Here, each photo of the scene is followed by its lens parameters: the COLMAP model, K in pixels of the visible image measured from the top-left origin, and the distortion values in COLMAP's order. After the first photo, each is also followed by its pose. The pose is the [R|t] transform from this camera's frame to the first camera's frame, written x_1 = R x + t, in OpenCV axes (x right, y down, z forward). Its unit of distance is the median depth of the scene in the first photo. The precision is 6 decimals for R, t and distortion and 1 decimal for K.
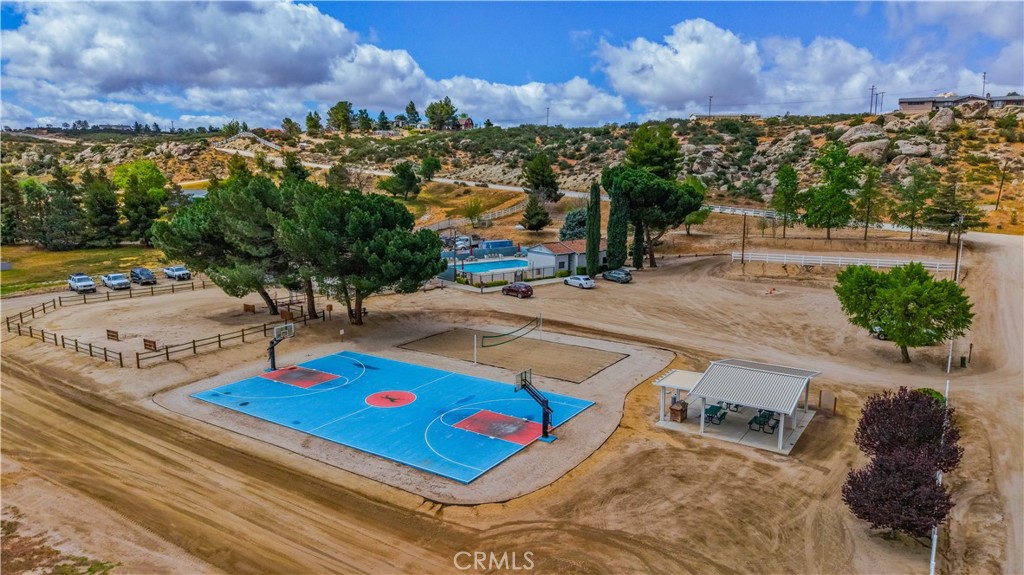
lens RADIAL K [[688.1, 0, 512.0], [0, 688.1, 287.5], [0, 0, 1]] dist [0.054631, -0.070059]
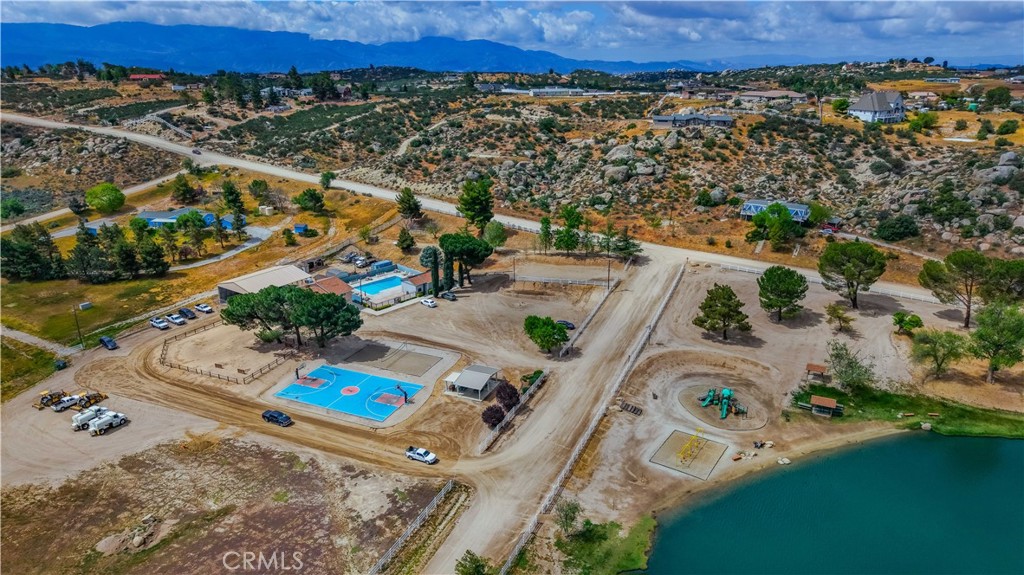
lens RADIAL K [[688.1, 0, 512.0], [0, 688.1, 287.5], [0, 0, 1]] dist [0.054631, -0.070059]
pose [[0.985591, -0.059018, 0.158513, 0.015814], [0.032702, 0.985958, 0.163761, -0.216542], [-0.165952, -0.156217, 0.973682, -0.556514]]
